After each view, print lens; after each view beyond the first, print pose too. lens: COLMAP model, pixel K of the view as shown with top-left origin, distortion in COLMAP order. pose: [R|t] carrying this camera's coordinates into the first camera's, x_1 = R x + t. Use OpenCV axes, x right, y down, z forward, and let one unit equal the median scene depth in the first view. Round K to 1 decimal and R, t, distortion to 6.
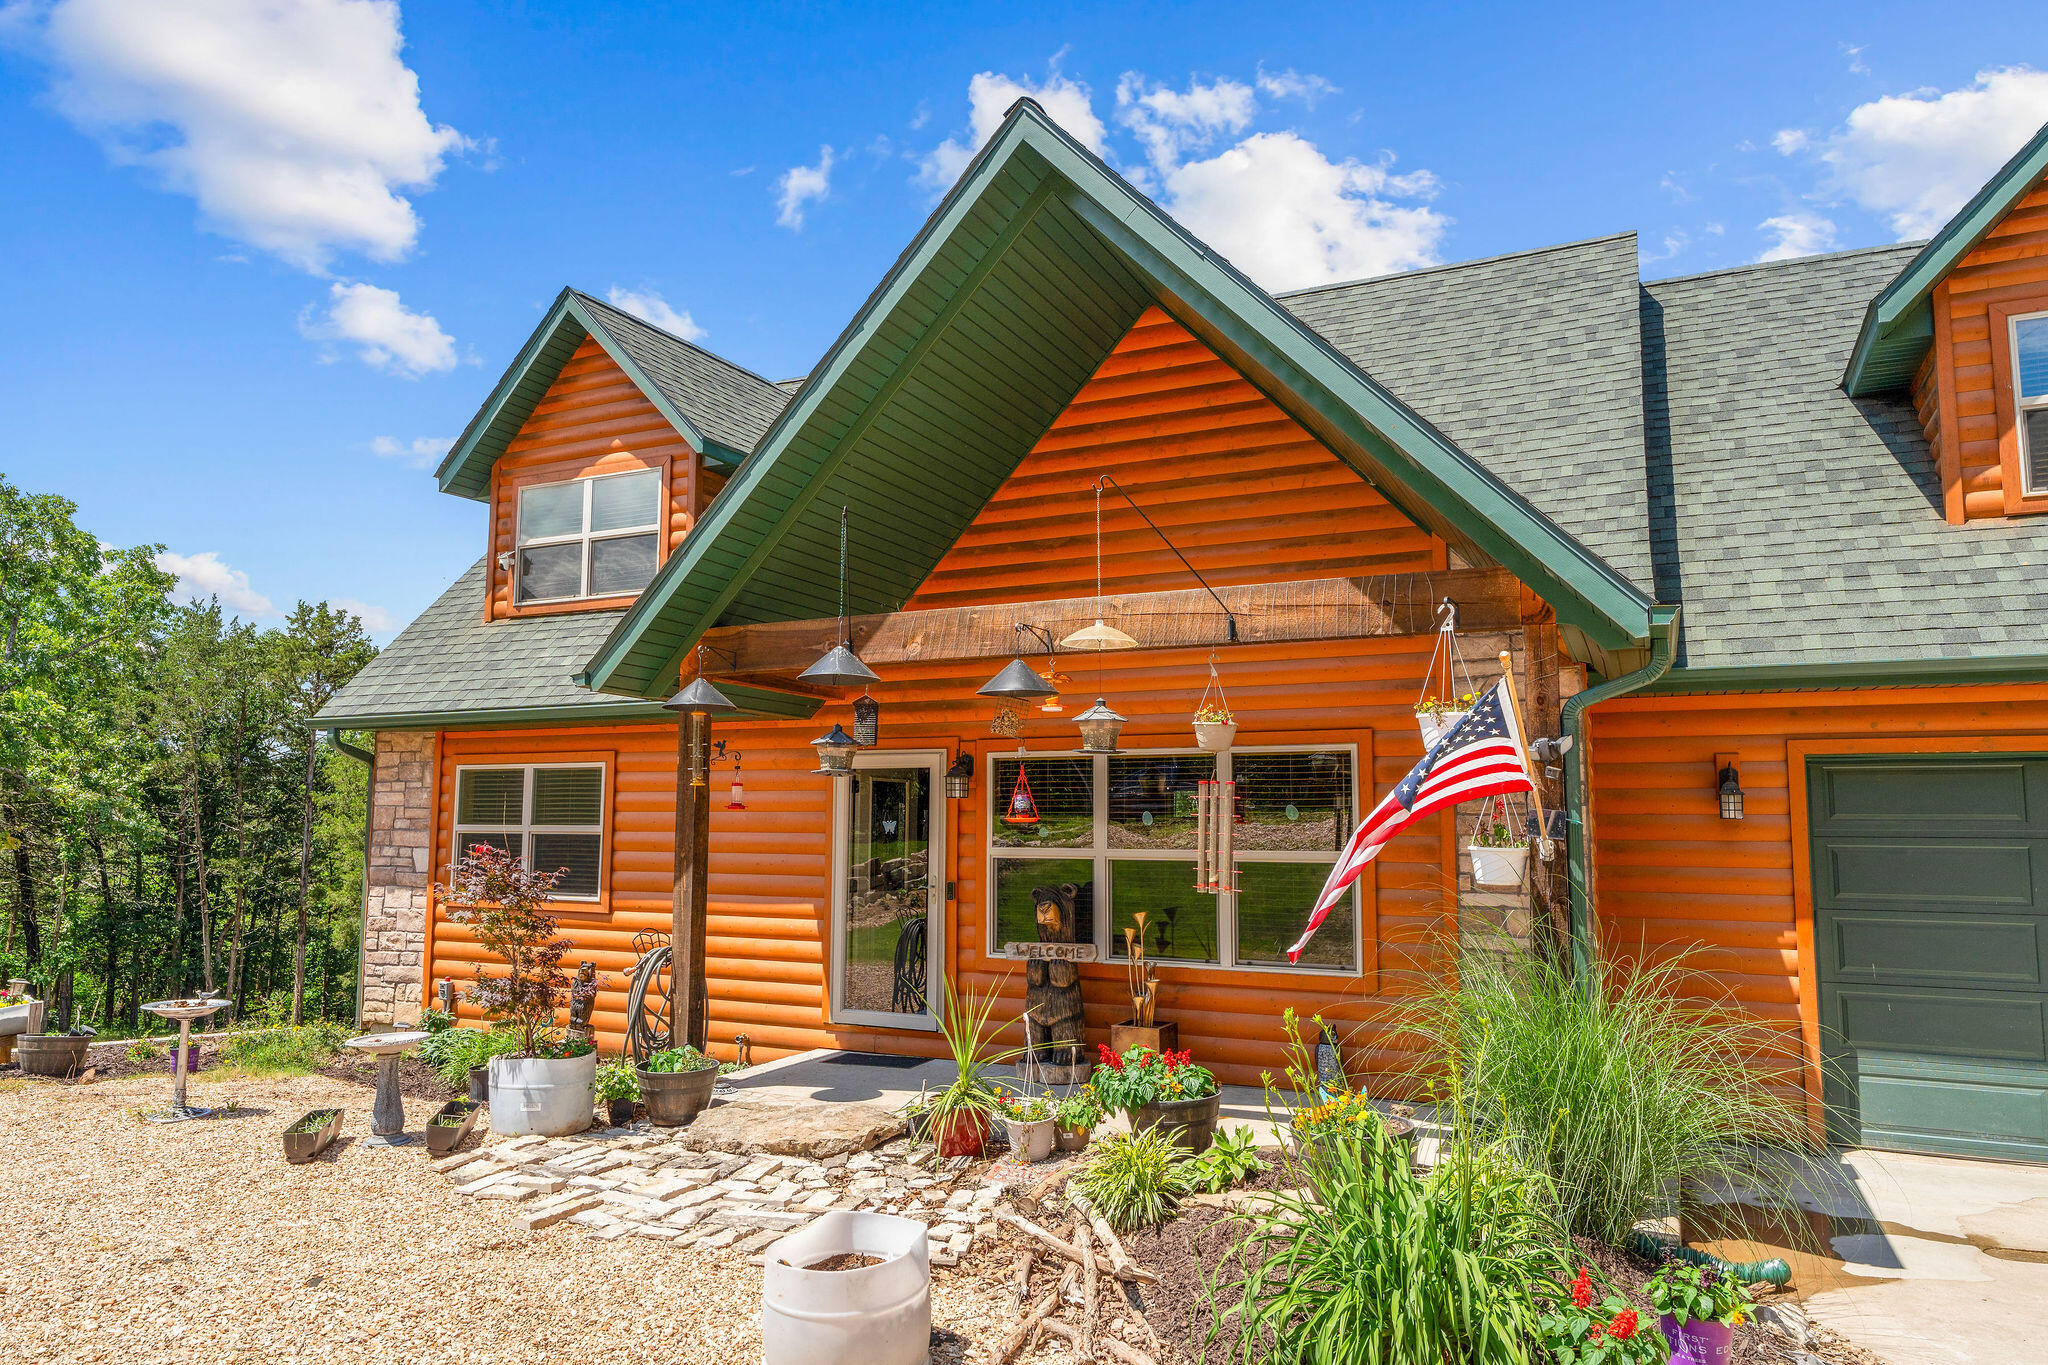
lens RADIAL K [[1319.6, 0, 1024.0], [0, 1319.6, 682.5], [0, 0, 1]] dist [0.000304, 0.001137]
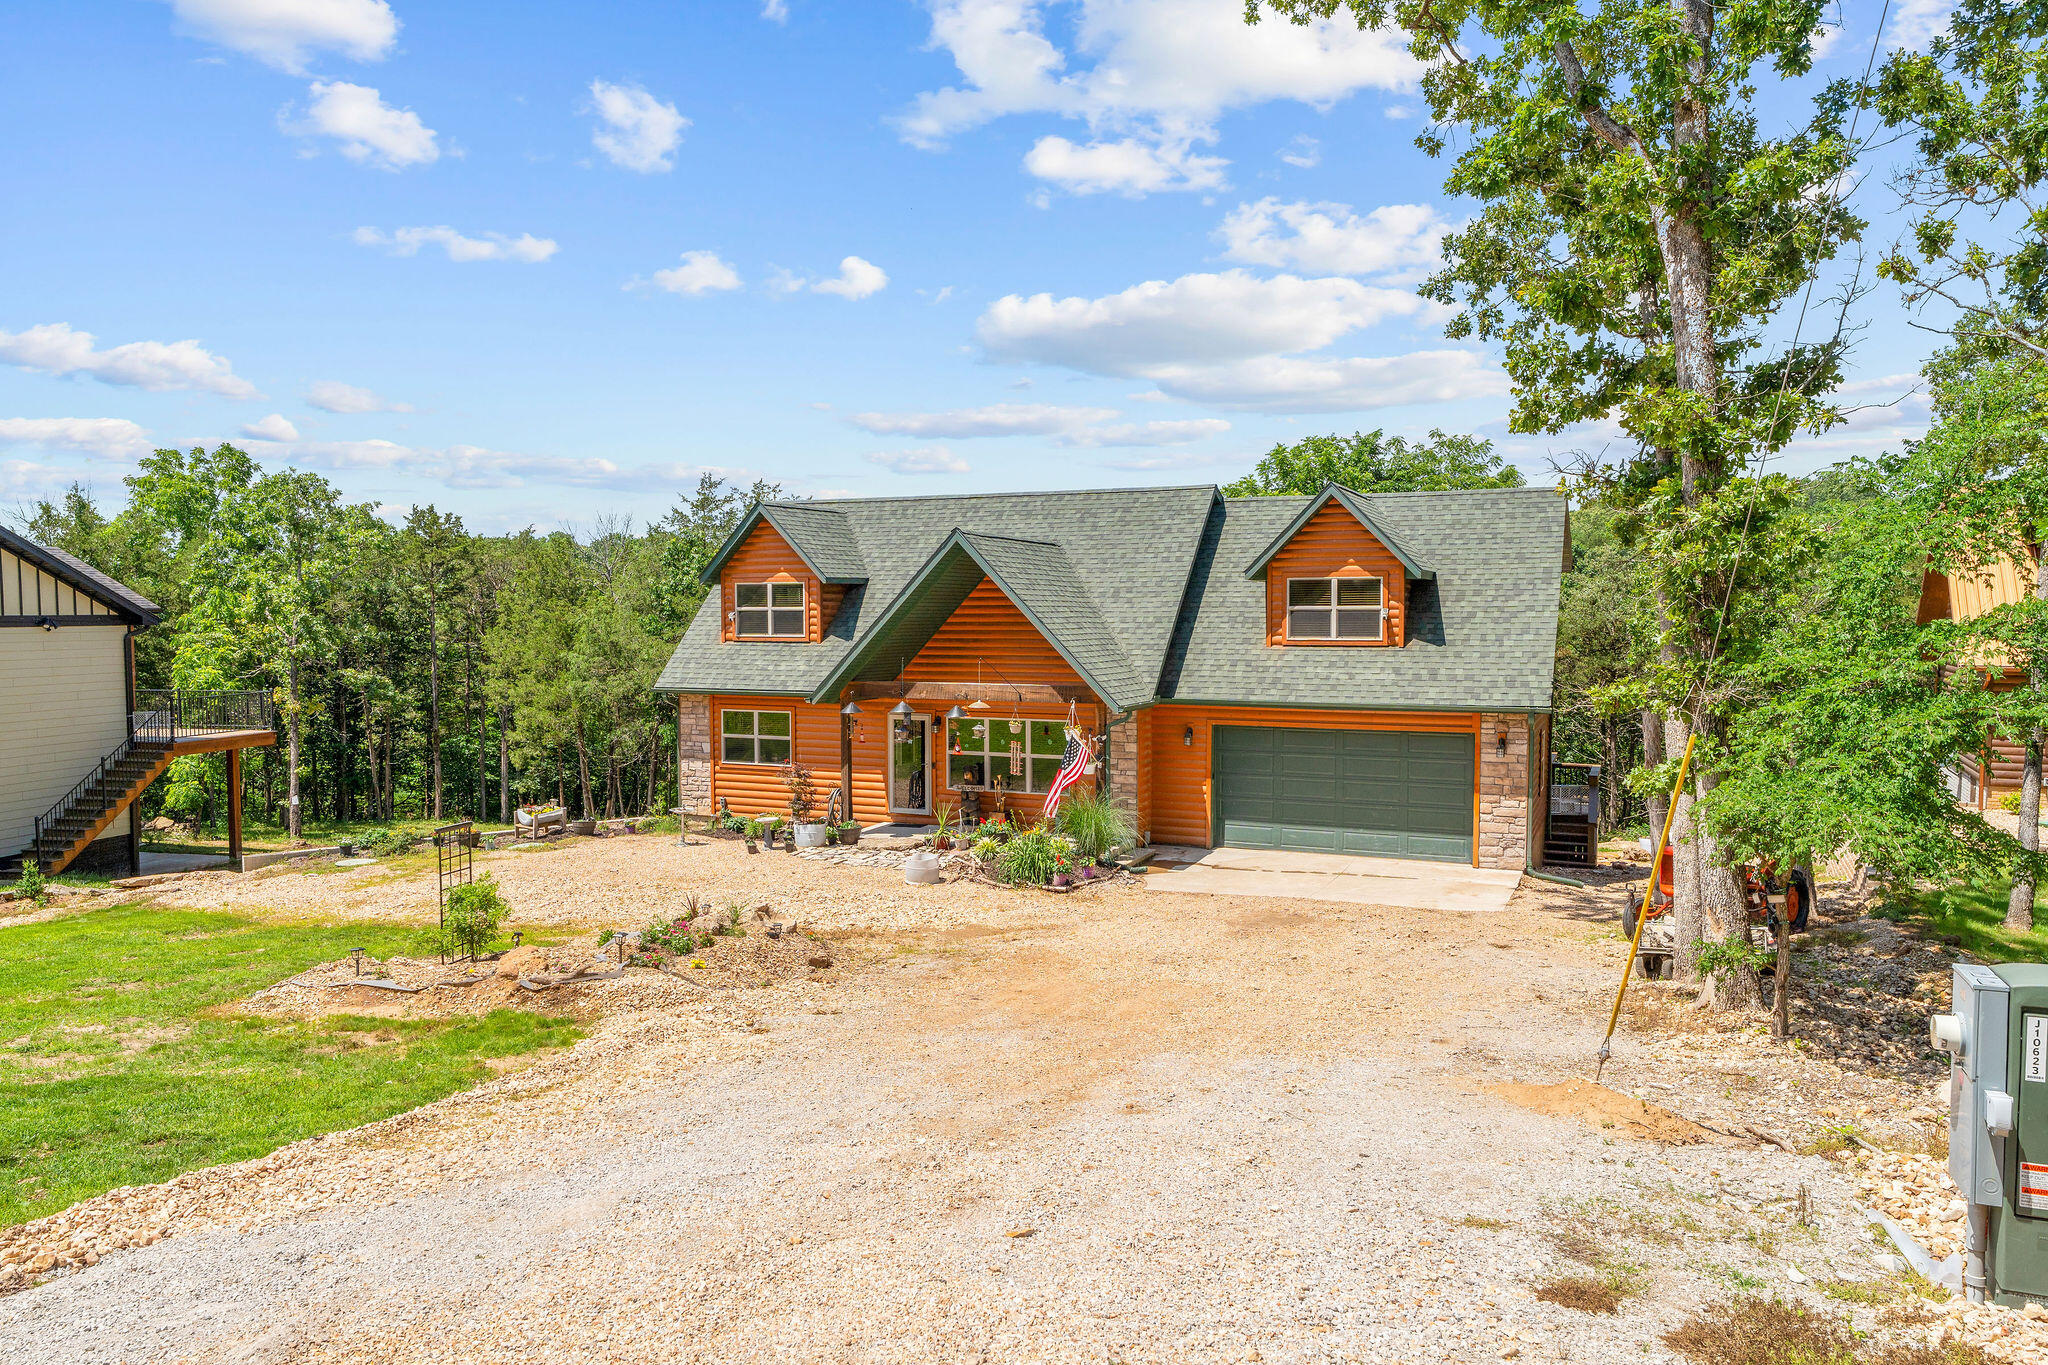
lens RADIAL K [[1372.3, 0, 1024.0], [0, 1372.3, 682.5], [0, 0, 1]] dist [0.007071, 0.000838]
pose [[0.999274, -0.008060, 0.037248, 0.027155], [0.001994, 0.987097, 0.160112, -0.451490], [-0.038058, -0.159921, 0.986396, -1.729032]]
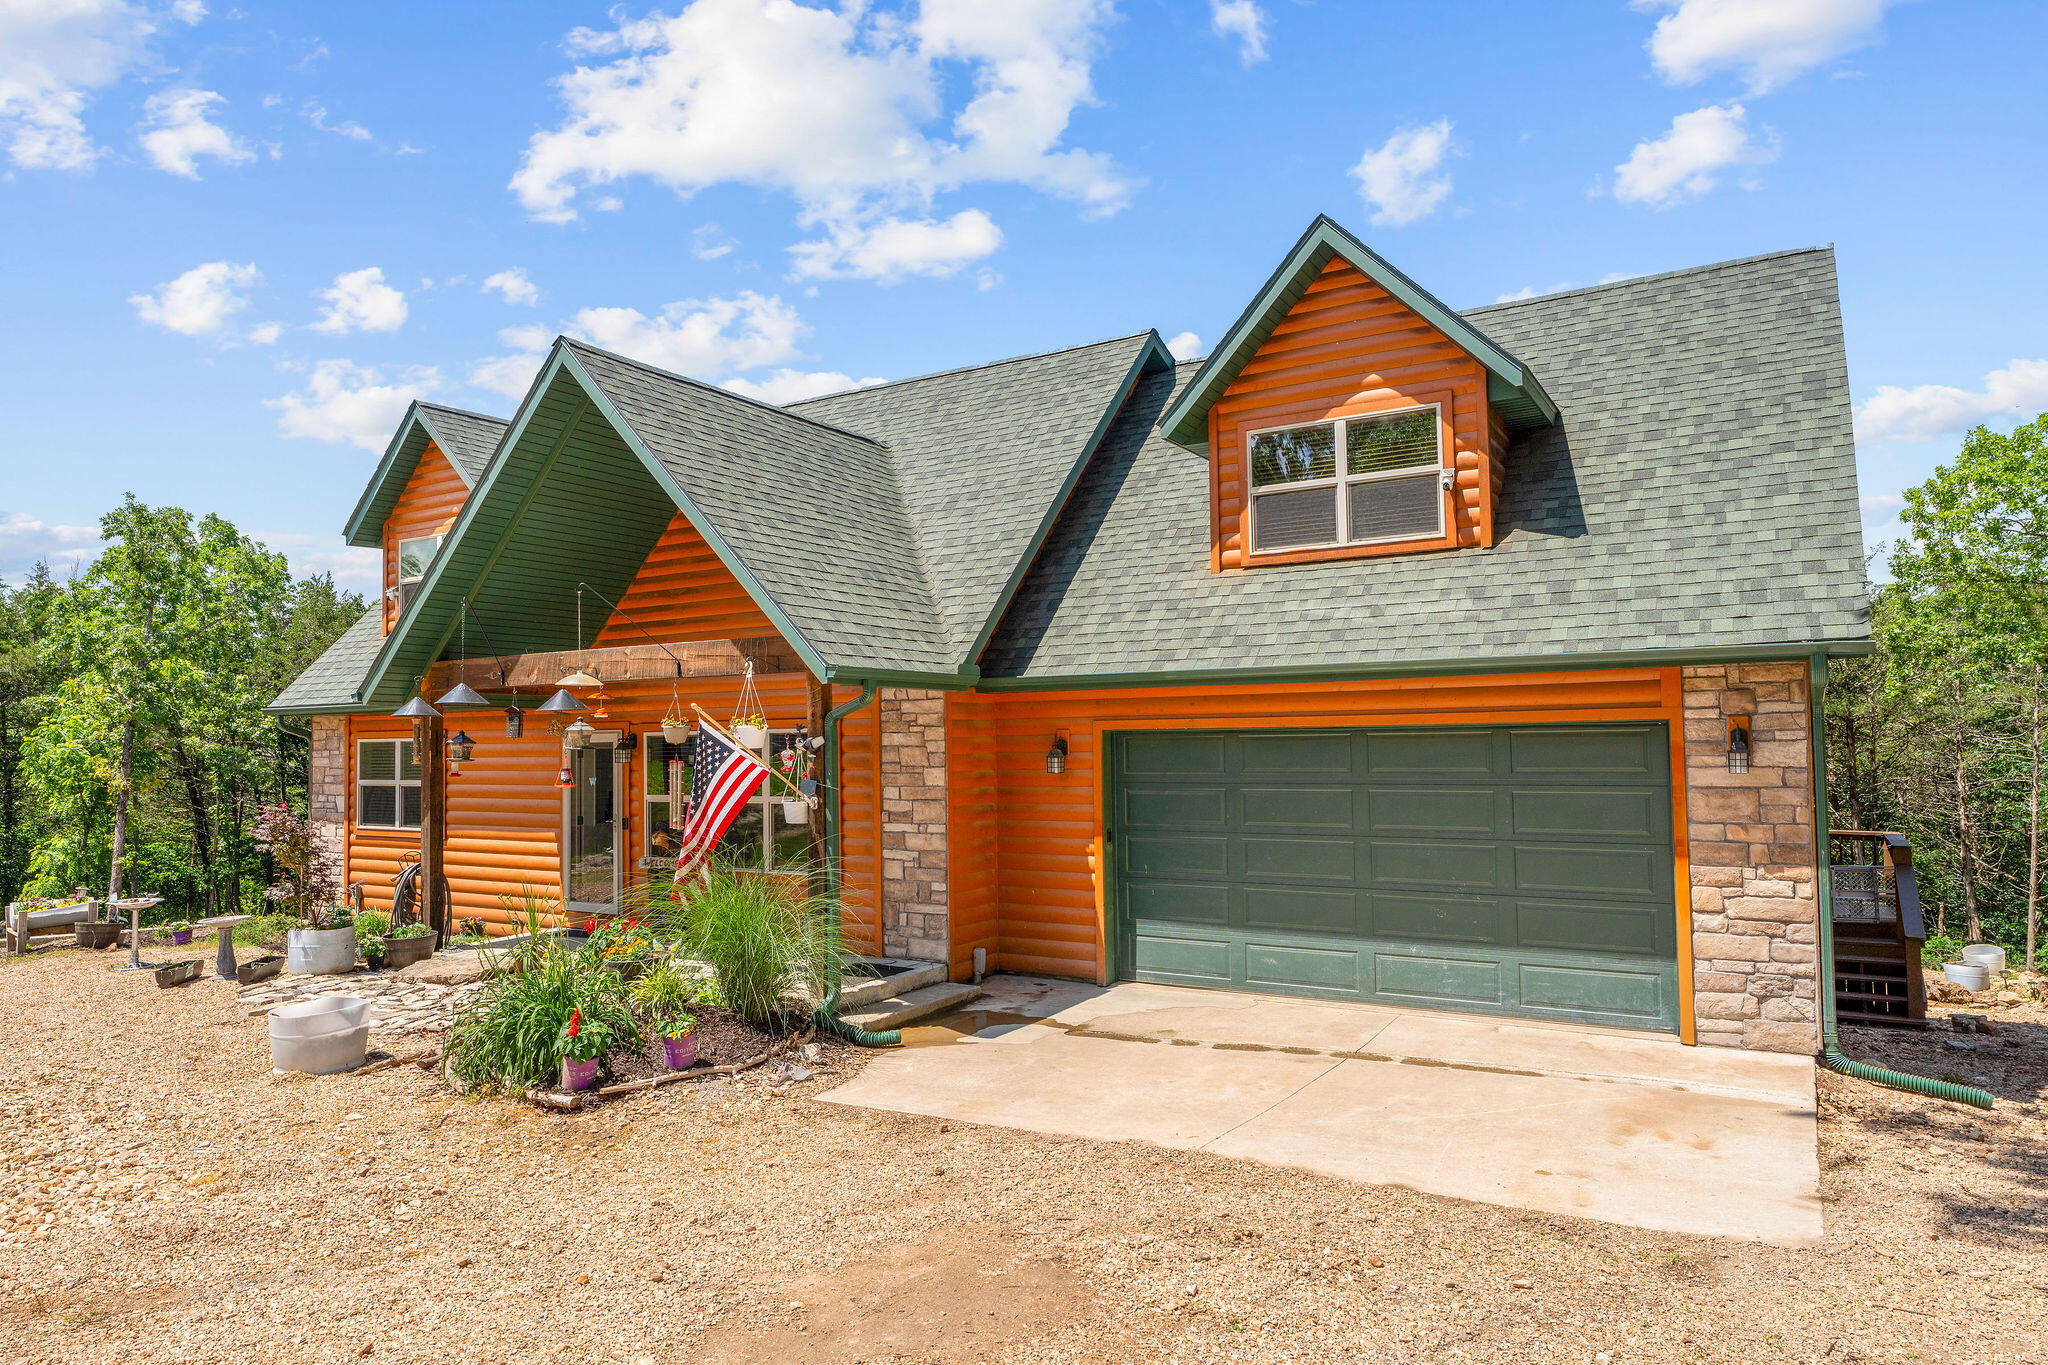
lens RADIAL K [[1258.1, 0, 1025.0], [0, 1258.1, 684.8], [0, 0, 1]] dist [0.003109, -0.000101]
pose [[0.995292, -0.024502, -0.093769, 0.519002], [0.030687, 0.997407, 0.065103, -0.077672], [0.091931, -0.067674, 0.993463, -0.367895]]
